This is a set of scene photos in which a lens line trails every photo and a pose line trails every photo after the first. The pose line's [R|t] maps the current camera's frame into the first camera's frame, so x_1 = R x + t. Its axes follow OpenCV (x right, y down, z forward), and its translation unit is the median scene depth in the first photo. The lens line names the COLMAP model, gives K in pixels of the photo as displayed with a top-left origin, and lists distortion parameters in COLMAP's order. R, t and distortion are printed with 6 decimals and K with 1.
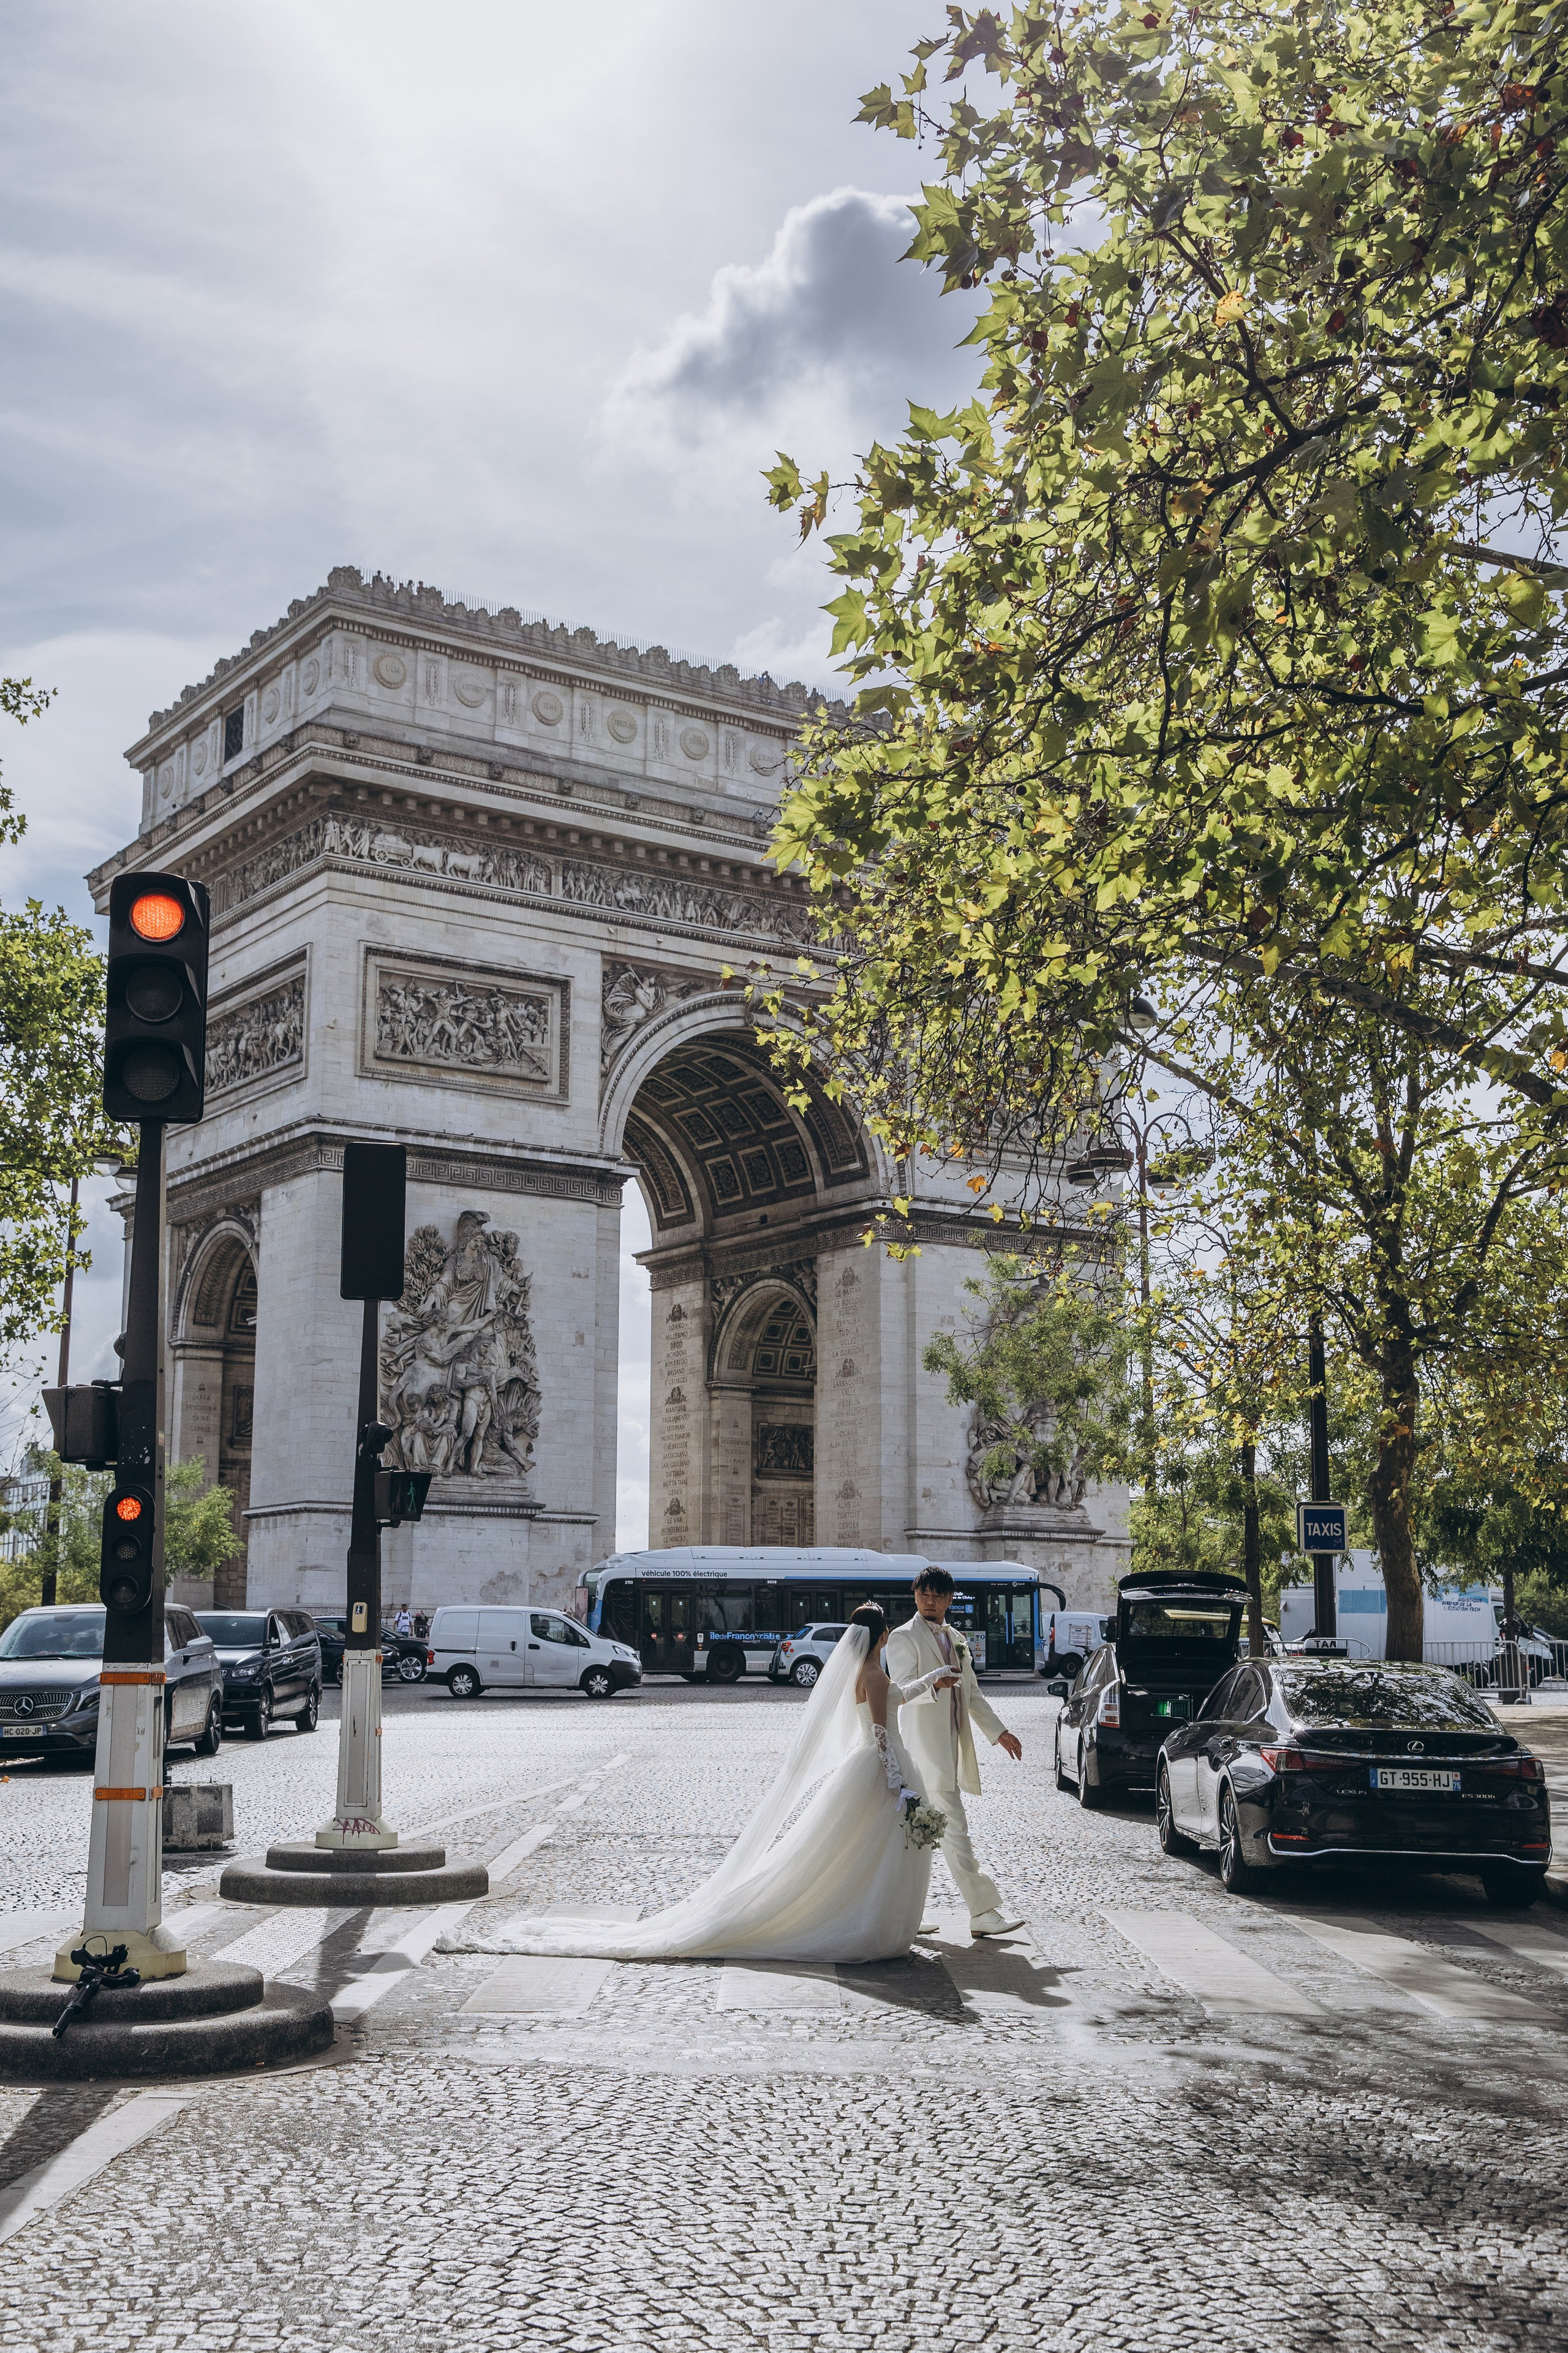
lens RADIAL K [[2673.7, 0, 736.9], [0, 2673.7, 1203.3], [0, 0, 1]] dist [0.026396, 0.012543]
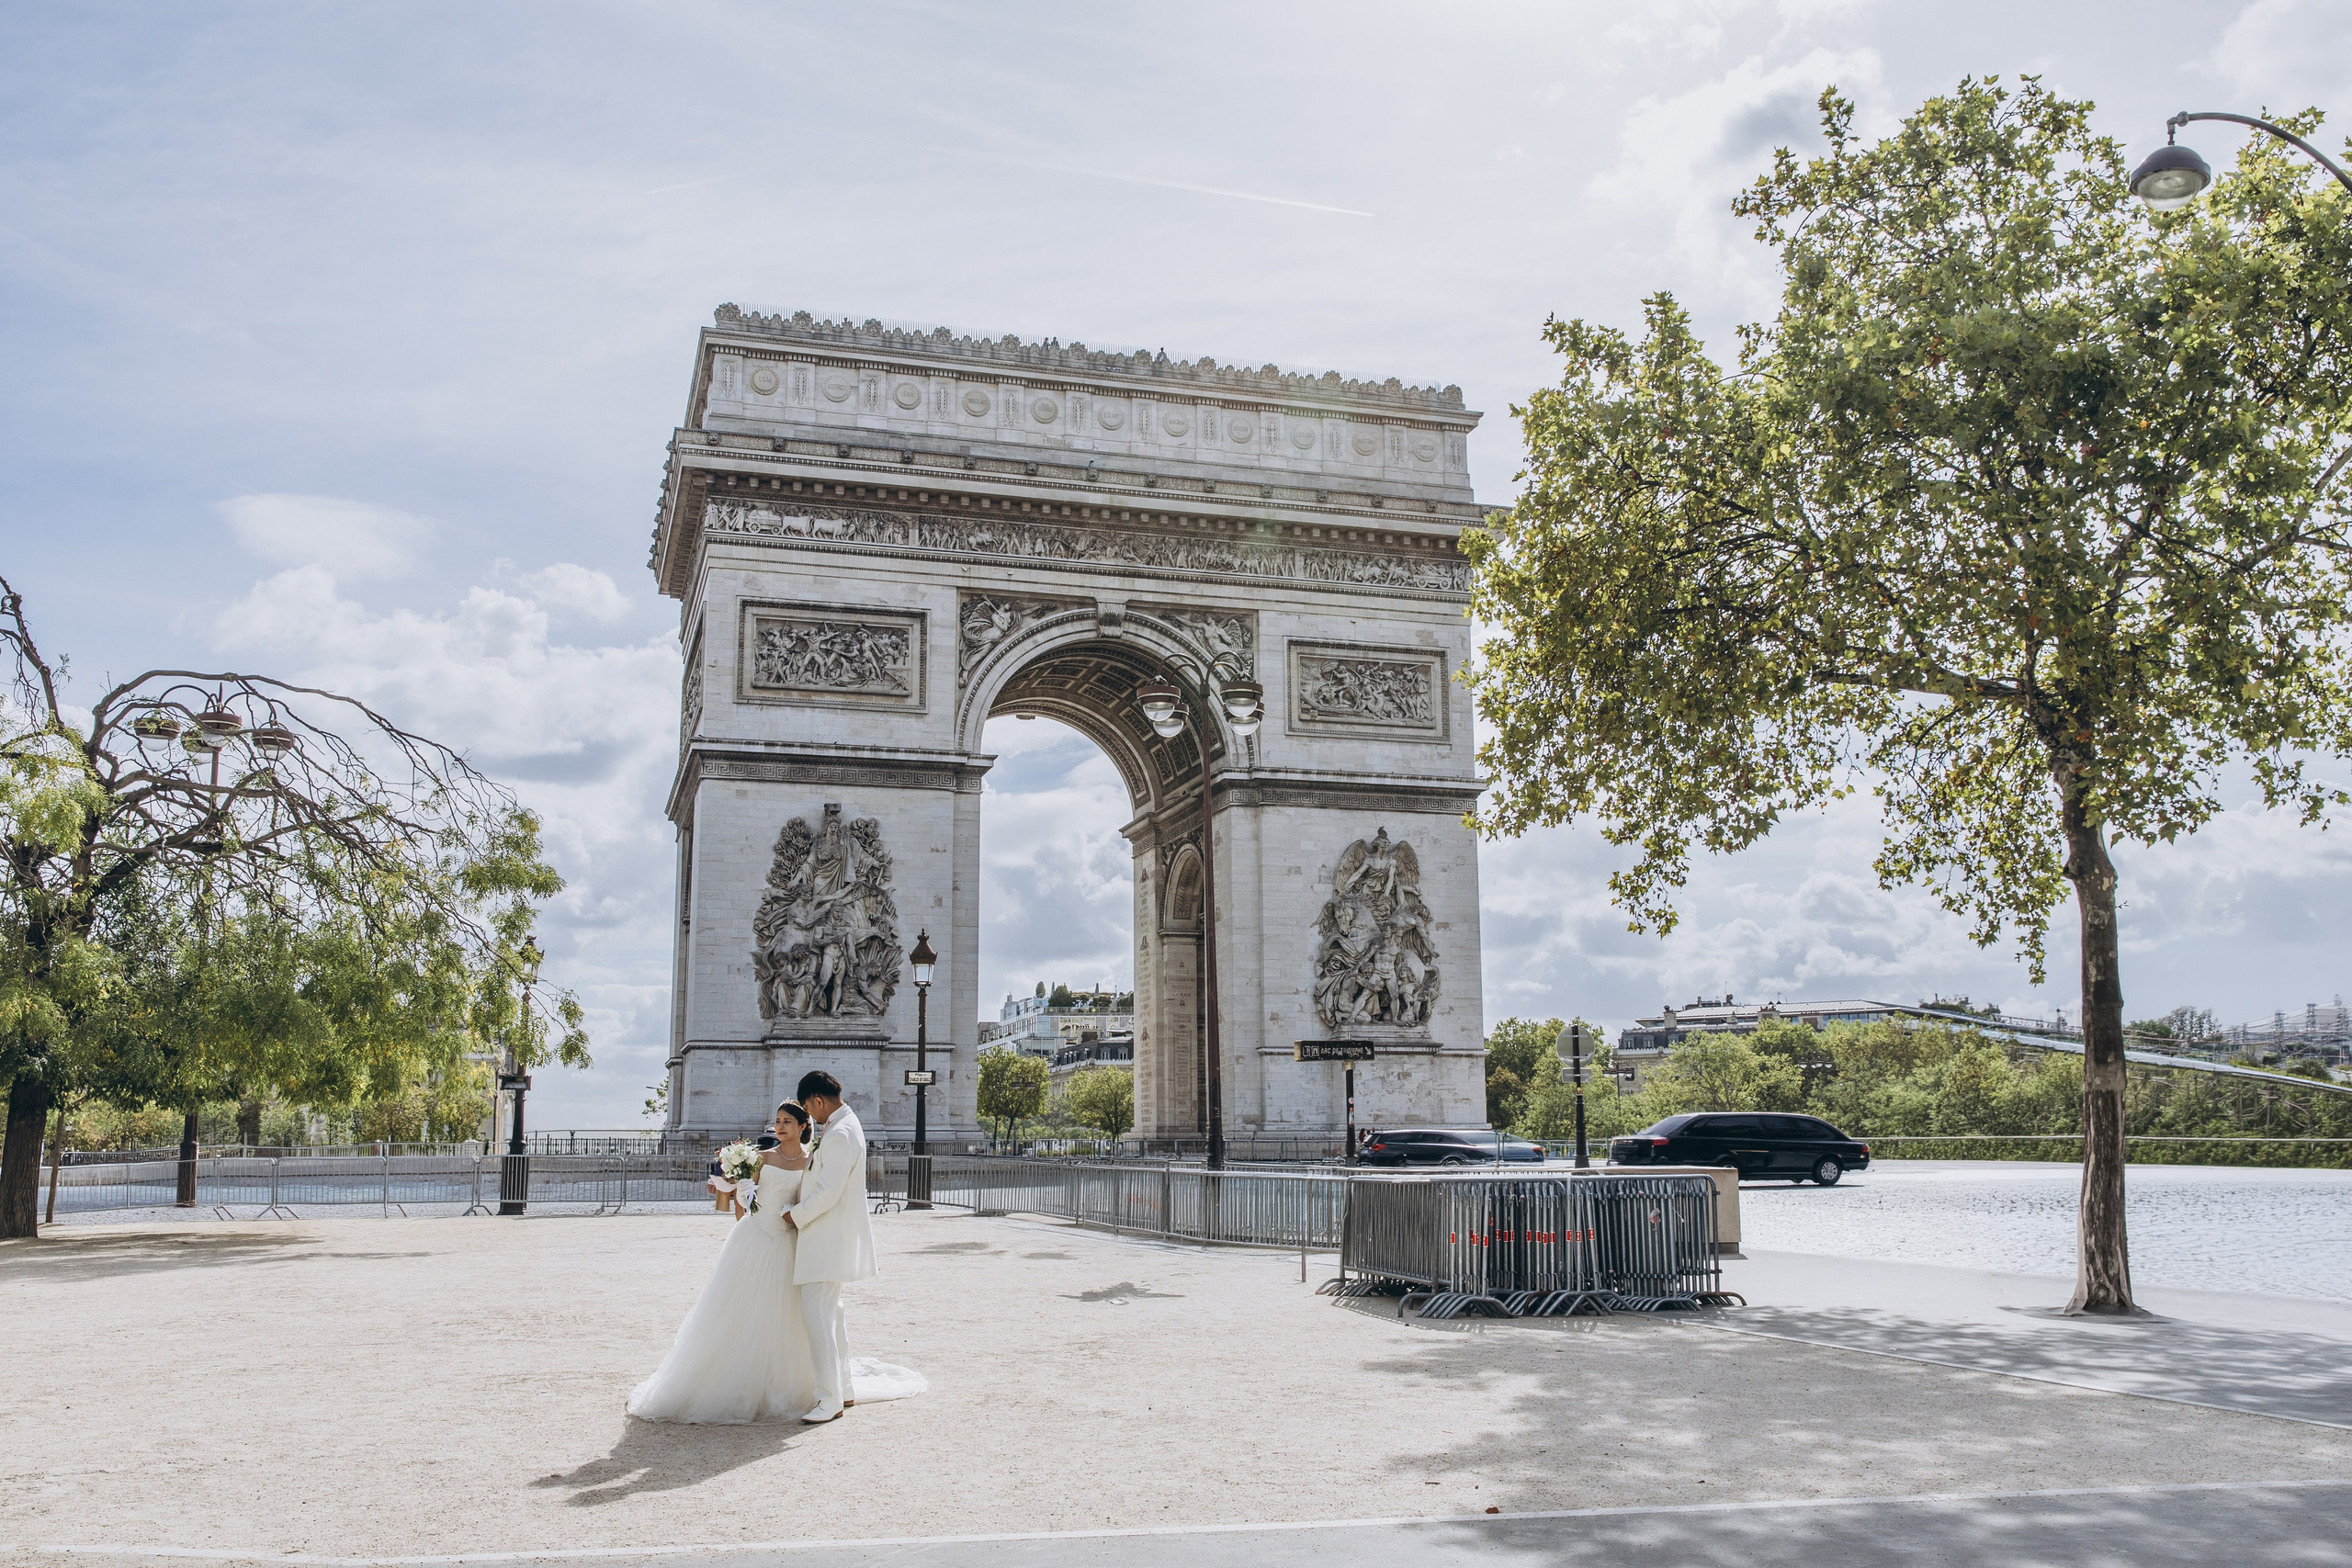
lens RADIAL K [[2043.1, 0, 1184.5], [0, 2043.1, 791.0], [0, 0, 1]] dist [-0.005563, 0.000777]
pose [[0.955857, -0.064150, -0.286744, 0.320230], [0.062958, 0.997926, -0.013385, 0.019430], [0.287008, -0.005259, 0.957914, 0.130665]]
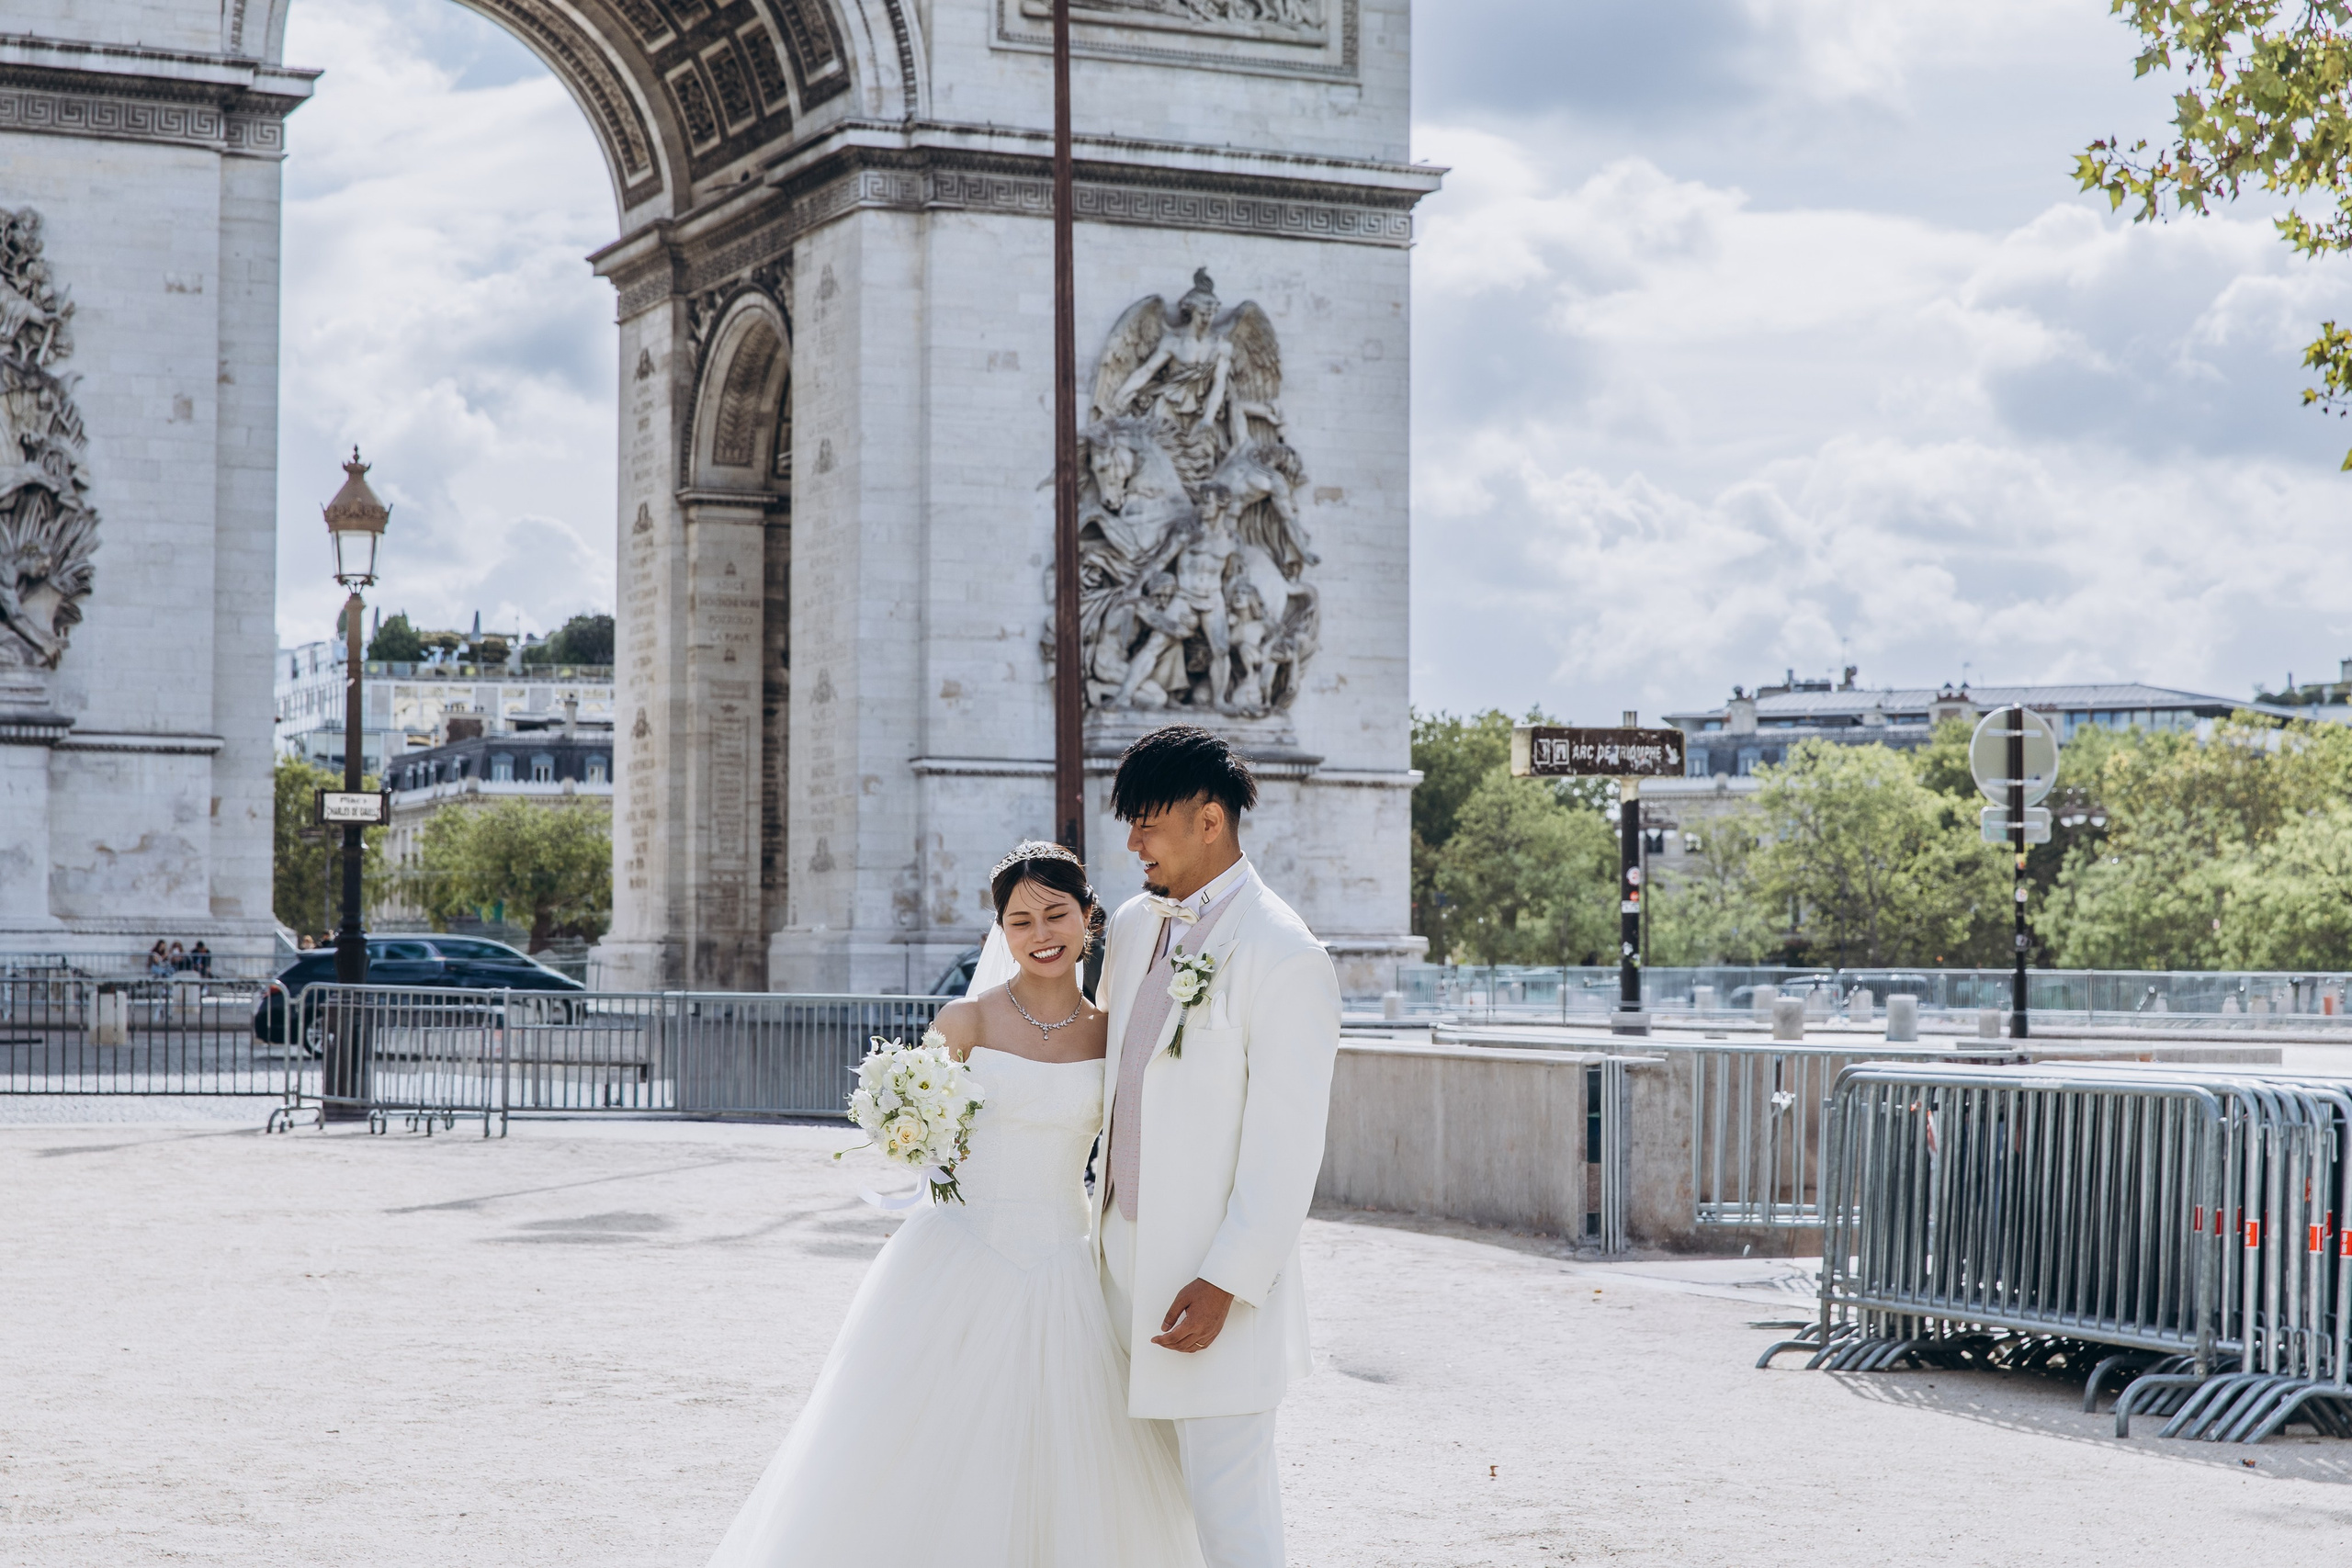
lens RADIAL K [[4489.9, 0, 1176.0], [0, 4489.9, 784.0], [0, 0, 1]] dist [0.005454, 0.102622]
pose [[0.984635, -0.009807, -0.174348, 0.287508], [0.031338, 0.992136, 0.121177, 0.022633], [0.171788, -0.124779, 0.977200, 0.152628]]
